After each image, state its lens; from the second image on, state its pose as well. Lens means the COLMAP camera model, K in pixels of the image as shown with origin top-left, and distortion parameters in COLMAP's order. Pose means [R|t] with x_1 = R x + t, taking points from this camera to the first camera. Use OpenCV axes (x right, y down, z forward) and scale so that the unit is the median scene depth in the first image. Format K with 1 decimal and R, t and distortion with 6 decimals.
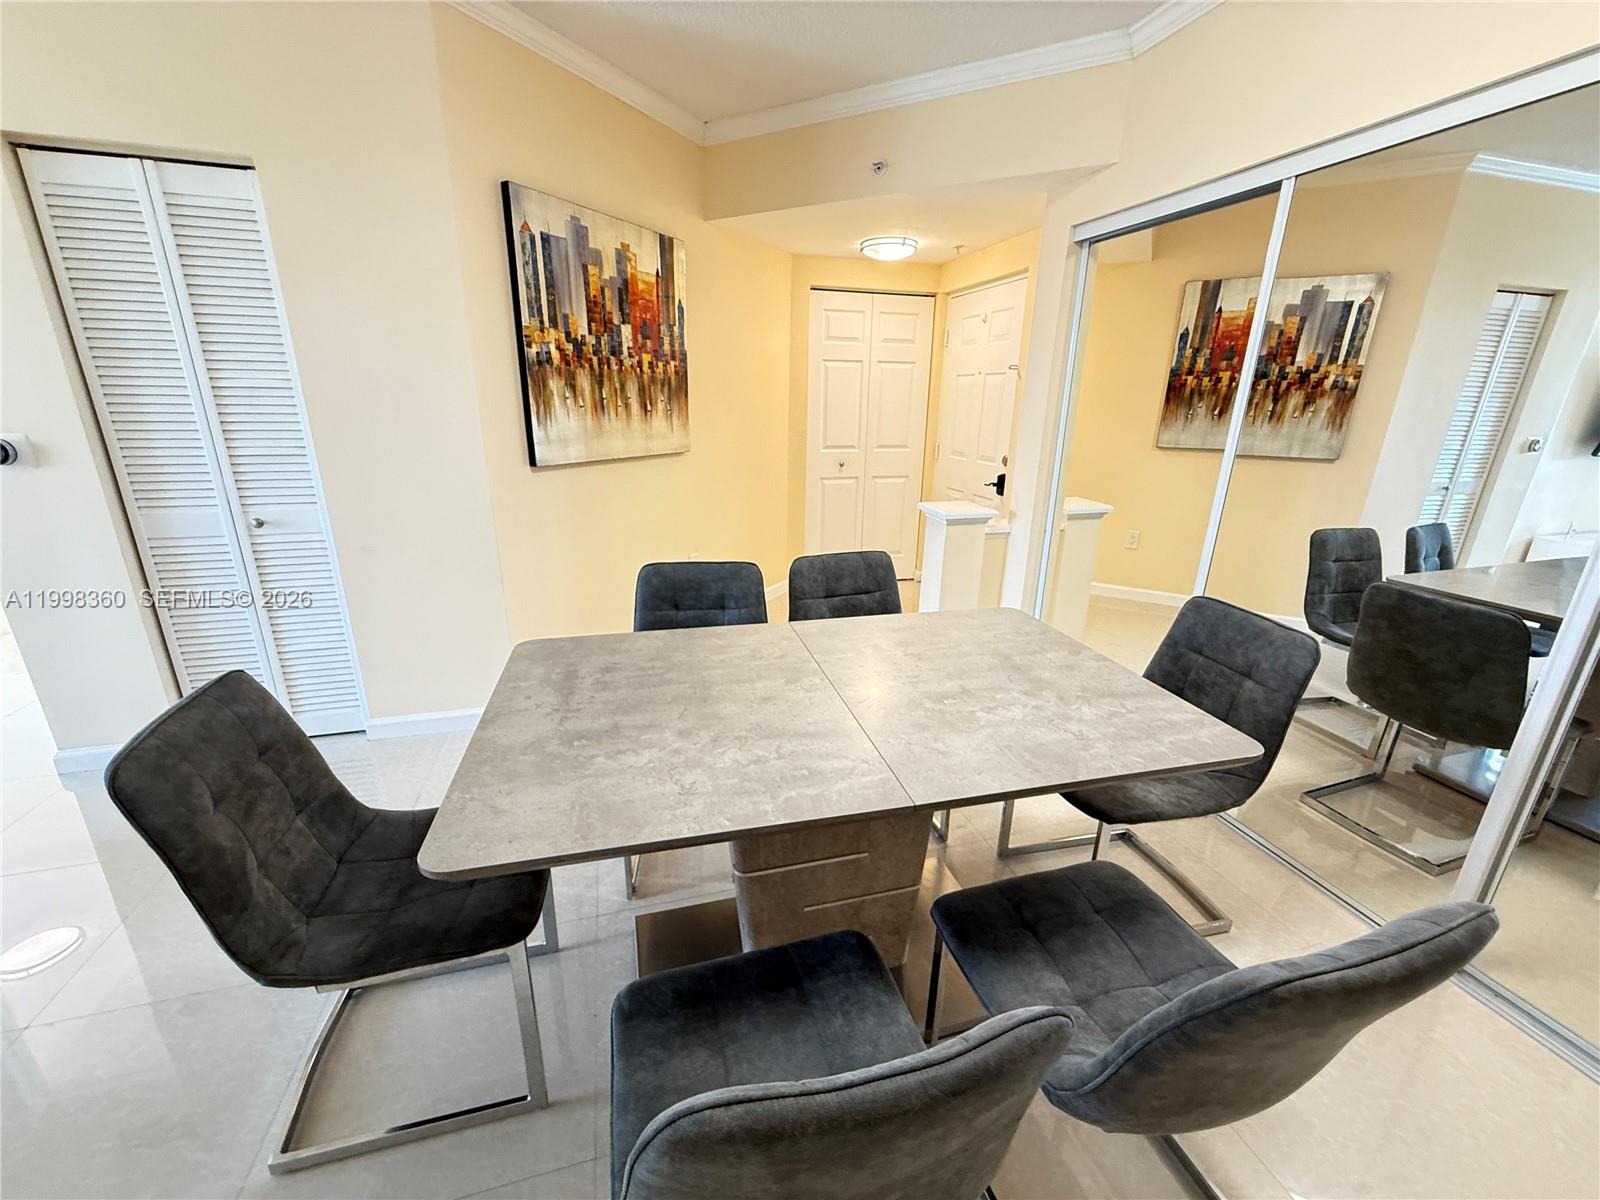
lens RADIAL K [[640.6, 0, 810.7], [0, 640.6, 588.6], [0, 0, 1]] dist [-0.002529, 0.001443]
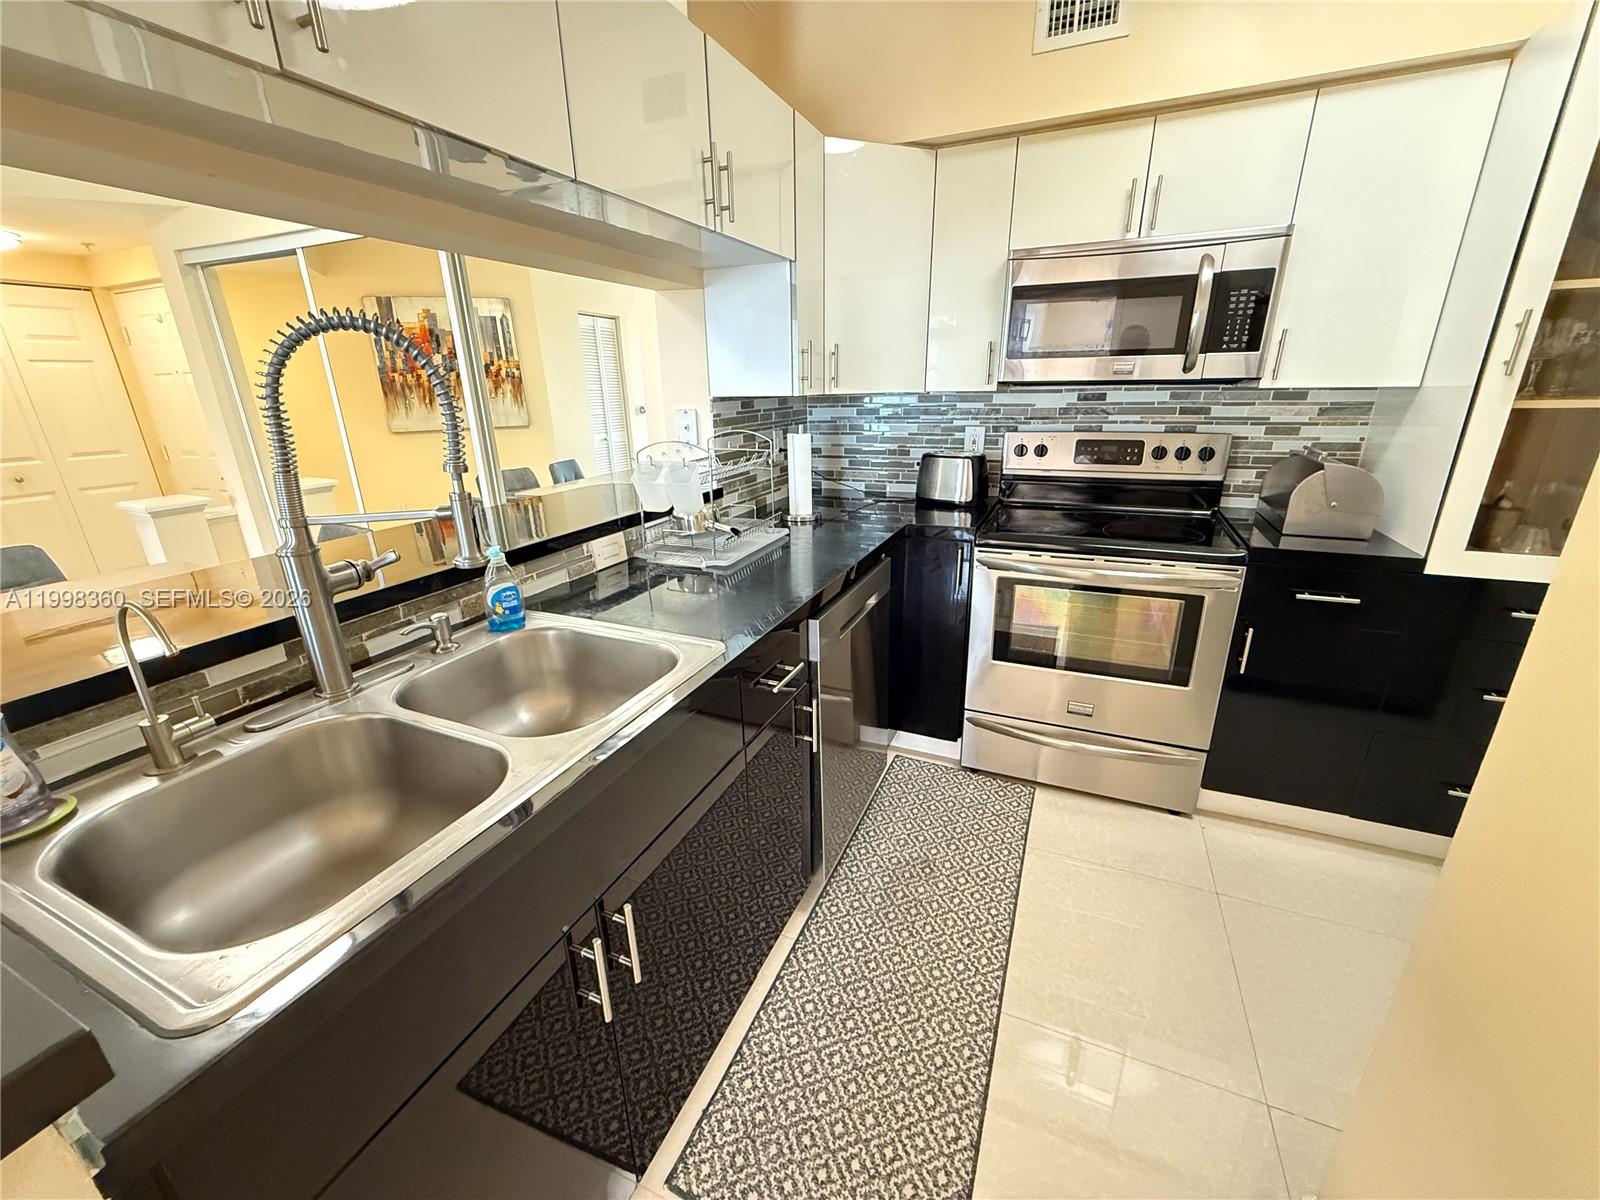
lens RADIAL K [[640.6, 0, 813.2], [0, 640.6, 604.8], [0, 0, 1]] dist [-0.002529, 0.001443]
pose [[0.659596, -0.277827, 0.698388, 0.167976], [0.247056, 0.957687, 0.147645, 0.172940], [-0.709856, 0.075155, 0.700325, -0.594276]]
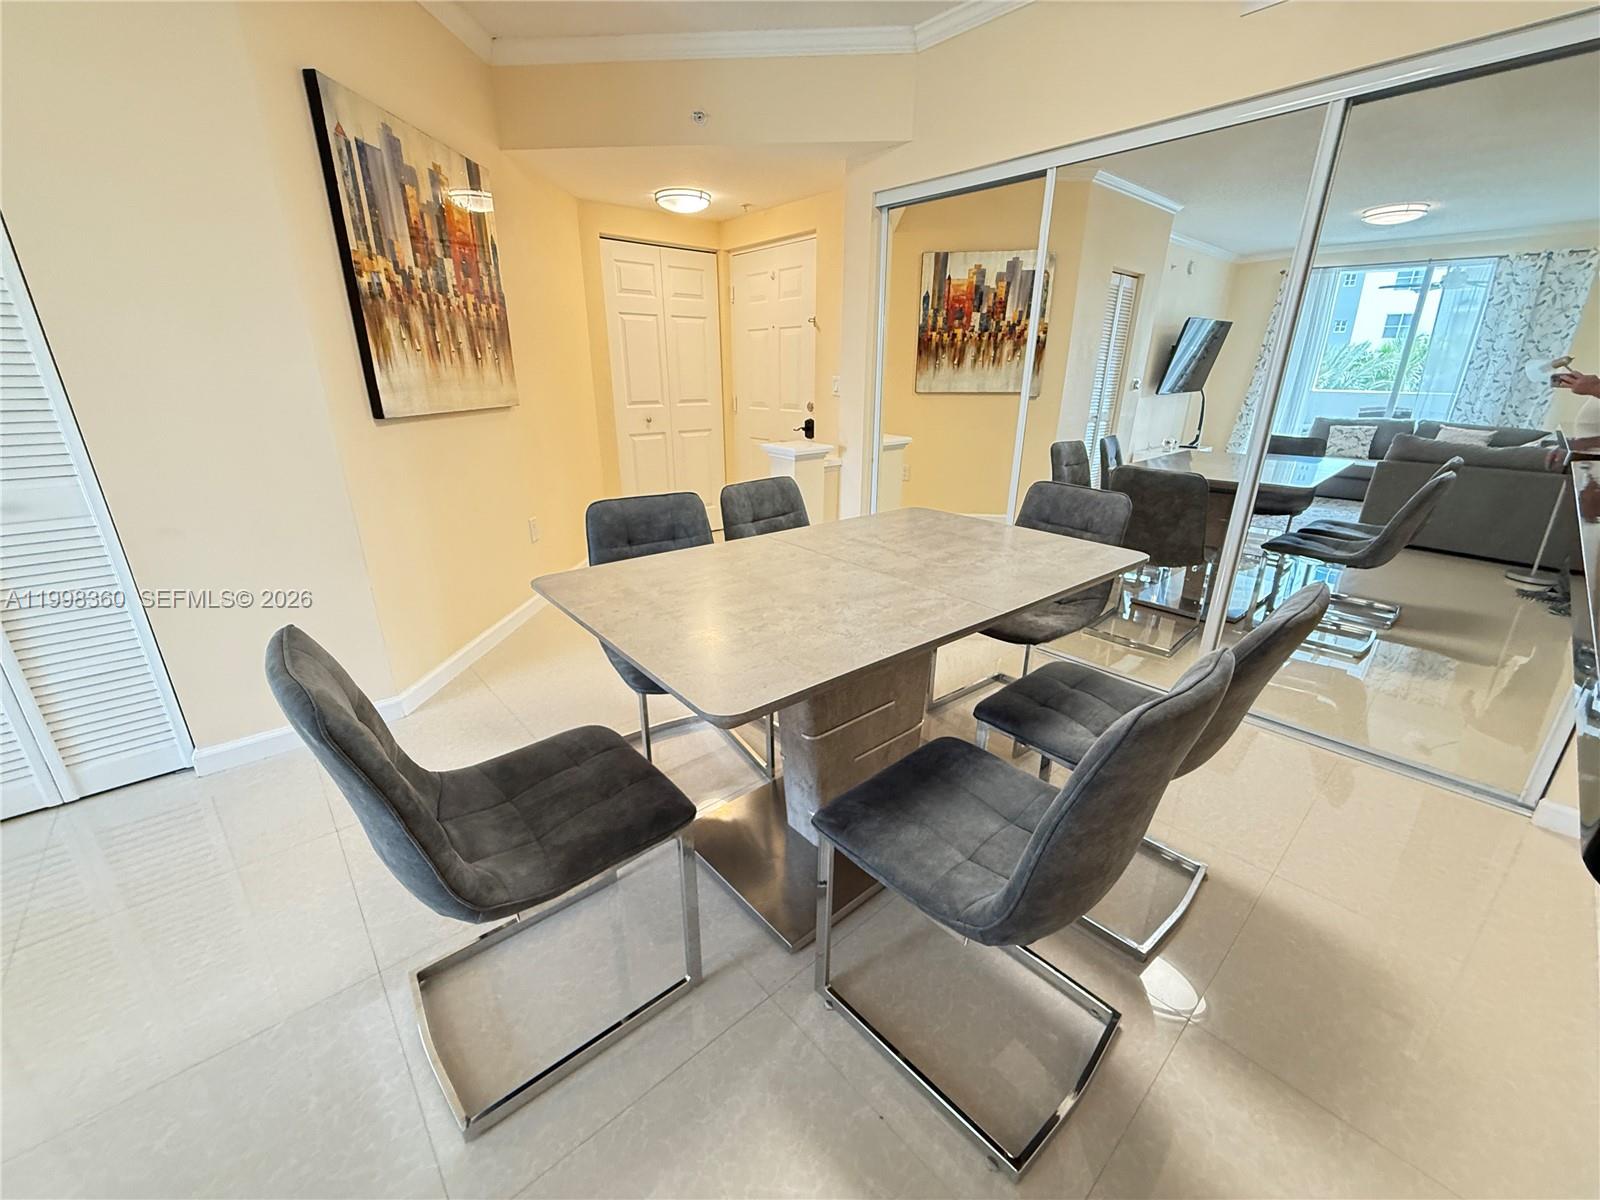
lens RADIAL K [[640.6, 0, 806.7], [0, 640.6, 588.1], [0, 0, 1]] dist [-0.002529, 0.001443]
pose [[0.904304, -0.152428, 0.398747, -0.265194], [0.137203, 0.988299, 0.066638, 0.050671], [-0.404239, -0.005552, 0.914637, -0.020062]]
